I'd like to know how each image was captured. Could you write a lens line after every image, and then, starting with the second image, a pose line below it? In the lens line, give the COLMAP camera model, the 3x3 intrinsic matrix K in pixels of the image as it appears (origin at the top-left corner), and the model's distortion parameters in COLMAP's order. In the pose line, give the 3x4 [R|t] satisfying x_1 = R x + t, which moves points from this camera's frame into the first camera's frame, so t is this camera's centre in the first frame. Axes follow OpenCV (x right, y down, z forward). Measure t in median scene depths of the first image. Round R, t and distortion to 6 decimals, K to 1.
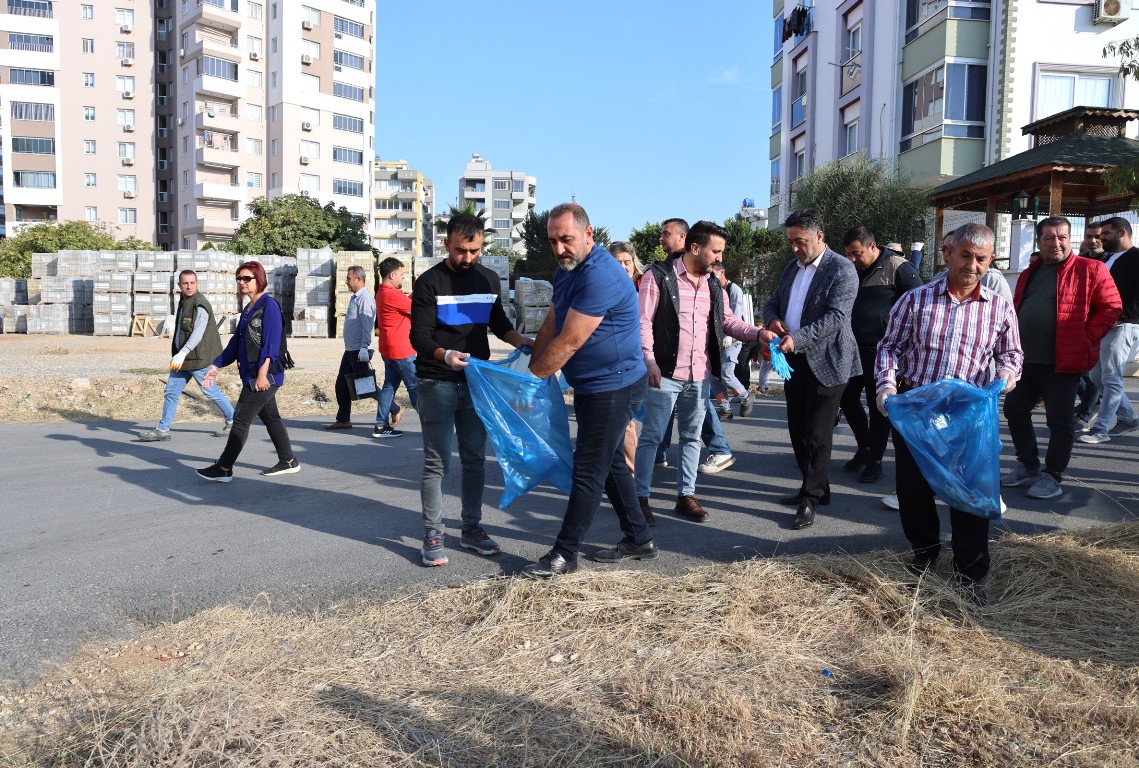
lens RADIAL K [[797.3, 0, 566.0], [0, 797.3, 385.5], [0, 0, 1]] dist [-0.053183, 0.007020]
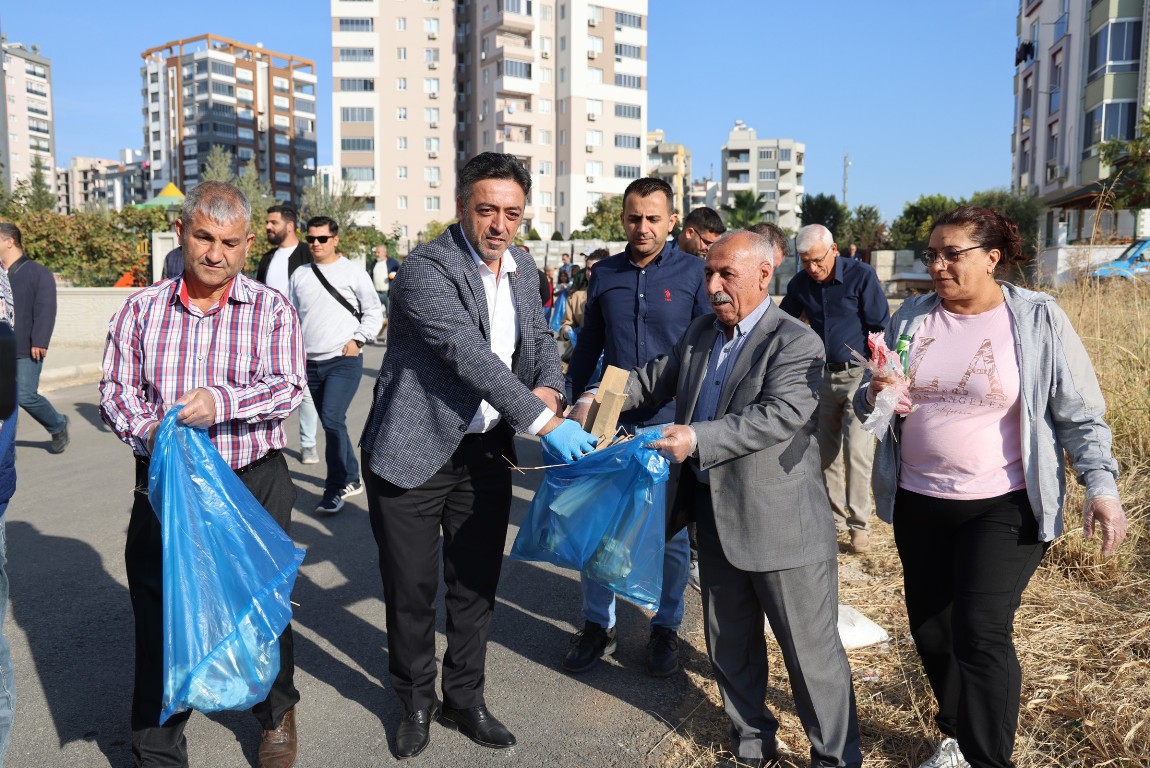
lens RADIAL K [[1037.1, 0, 575.3], [0, 1037.1, 375.4], [0, 0, 1]] dist [-0.021915, 0.009233]
pose [[0.970163, 0.006568, -0.242365, -0.004114], [-0.010577, 0.999828, -0.015244, 0.048753], [0.242223, 0.017353, 0.970065, -0.382603]]
